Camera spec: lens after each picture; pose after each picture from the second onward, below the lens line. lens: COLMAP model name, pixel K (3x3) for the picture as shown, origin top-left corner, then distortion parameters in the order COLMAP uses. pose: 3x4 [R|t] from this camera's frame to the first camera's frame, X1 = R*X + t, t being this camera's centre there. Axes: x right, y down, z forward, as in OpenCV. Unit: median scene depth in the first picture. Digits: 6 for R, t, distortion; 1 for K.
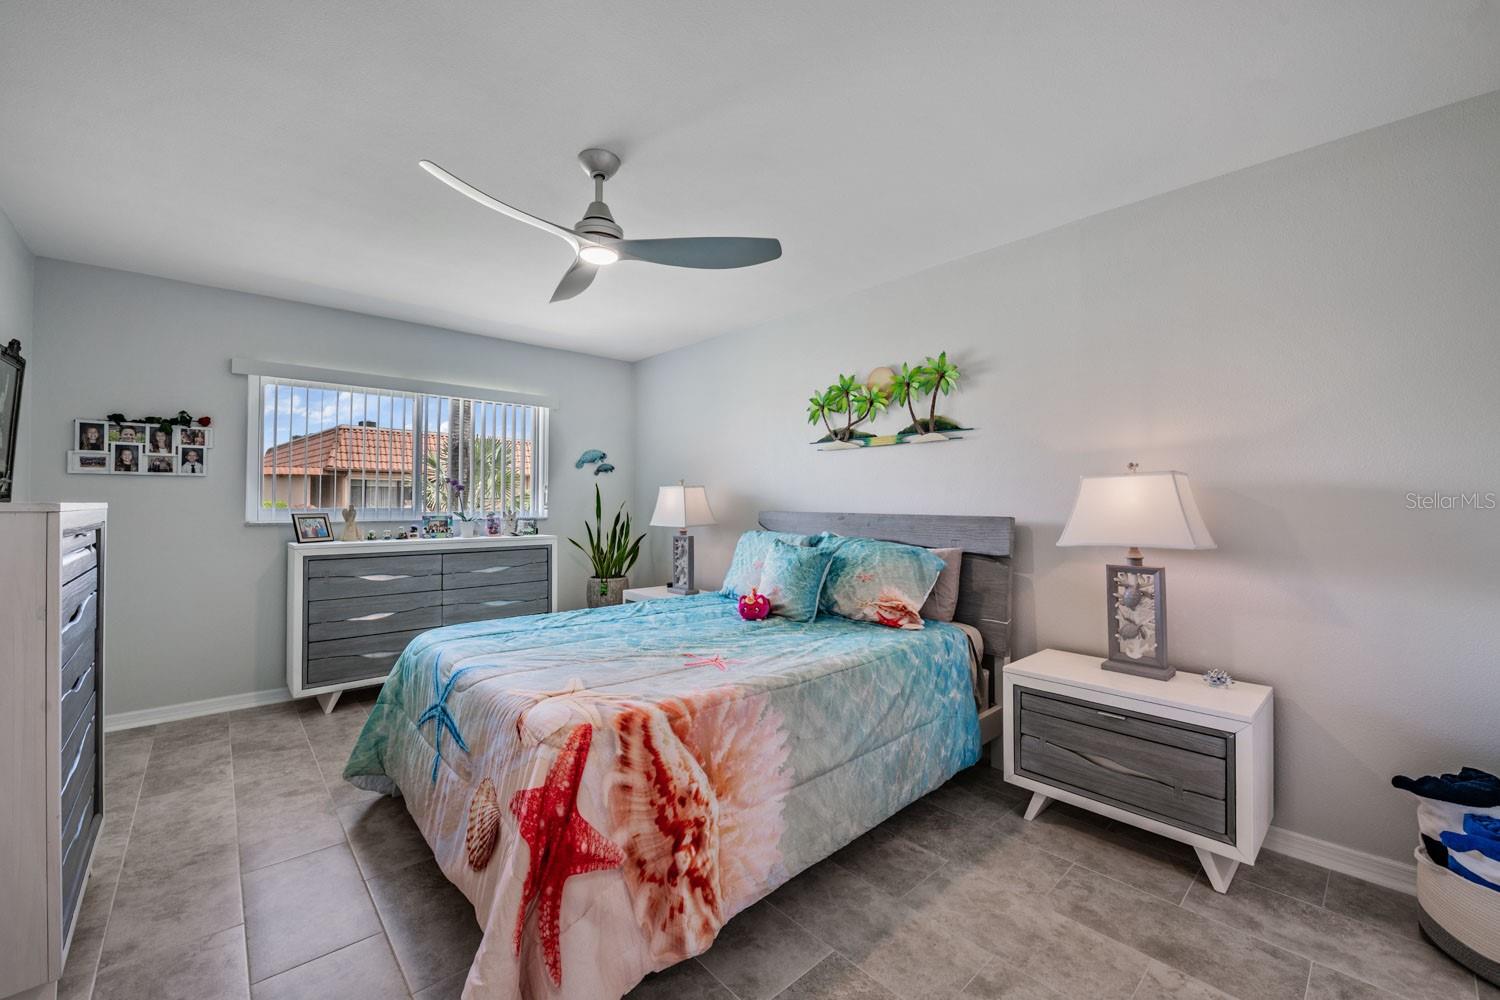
lens RADIAL K [[608.8, 0, 741.6], [0, 608.8, 478.3], [0, 0, 1]] dist [-0.010284, -0.000427]
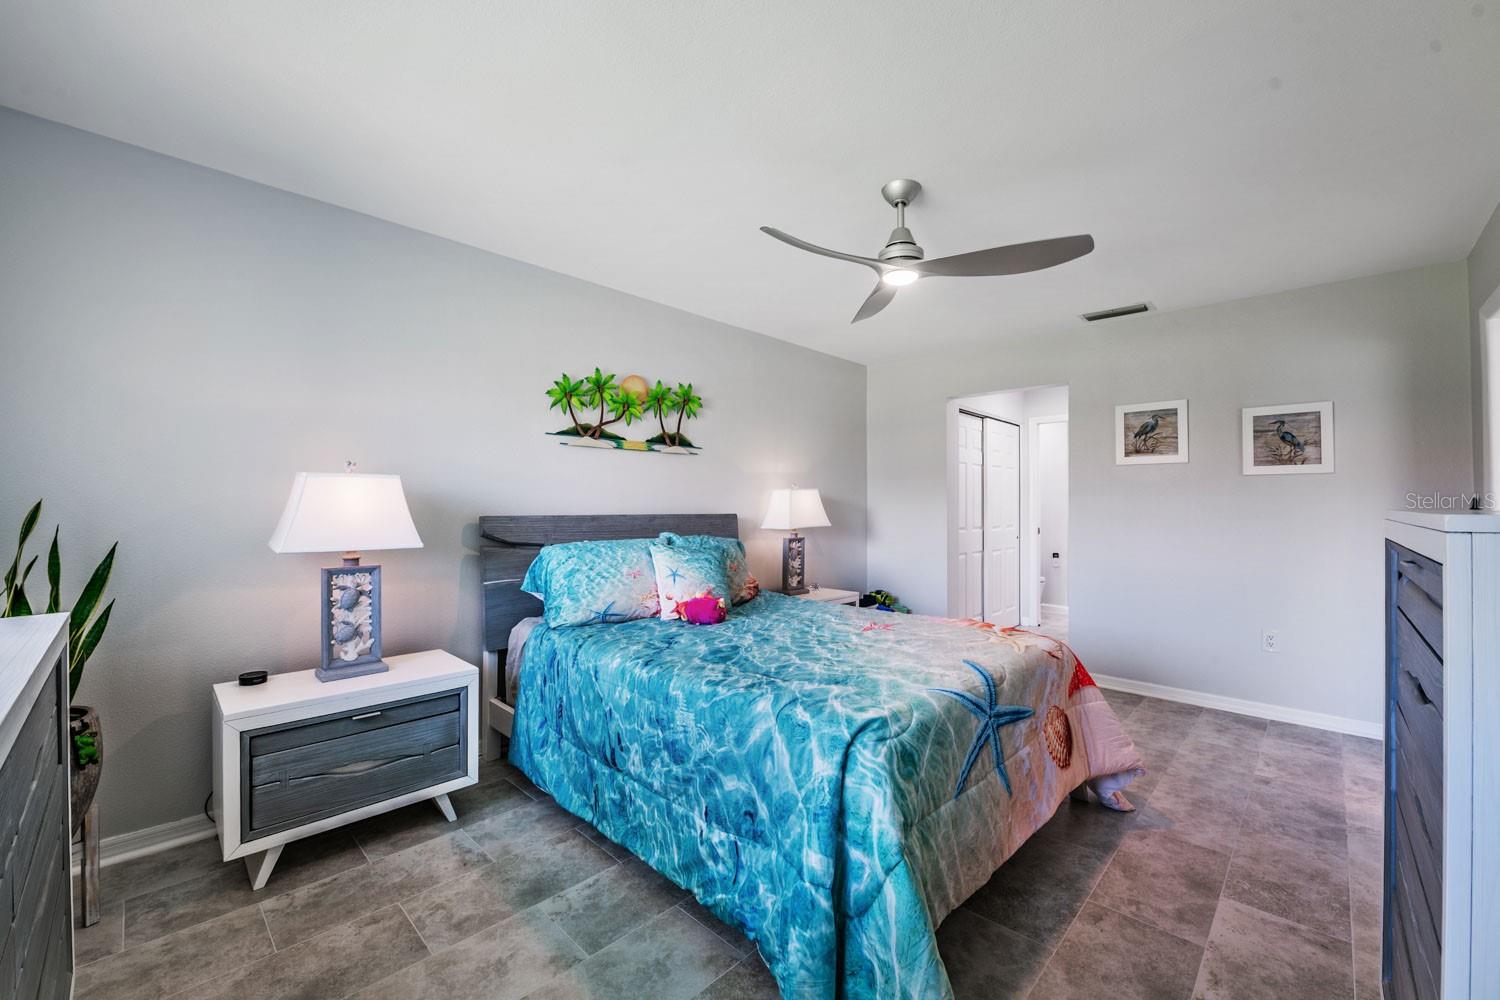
lens RADIAL K [[592.9, 0, 752.7], [0, 592.9, 491.9], [0, 0, 1]] dist [-0.009348, -0.000247]
pose [[-0.064092, 0.021063, 0.997722, -0.737462], [-0.040901, 0.998882, -0.023715, 0.031961], [-0.997105, -0.042328, -0.063159, 0.787635]]
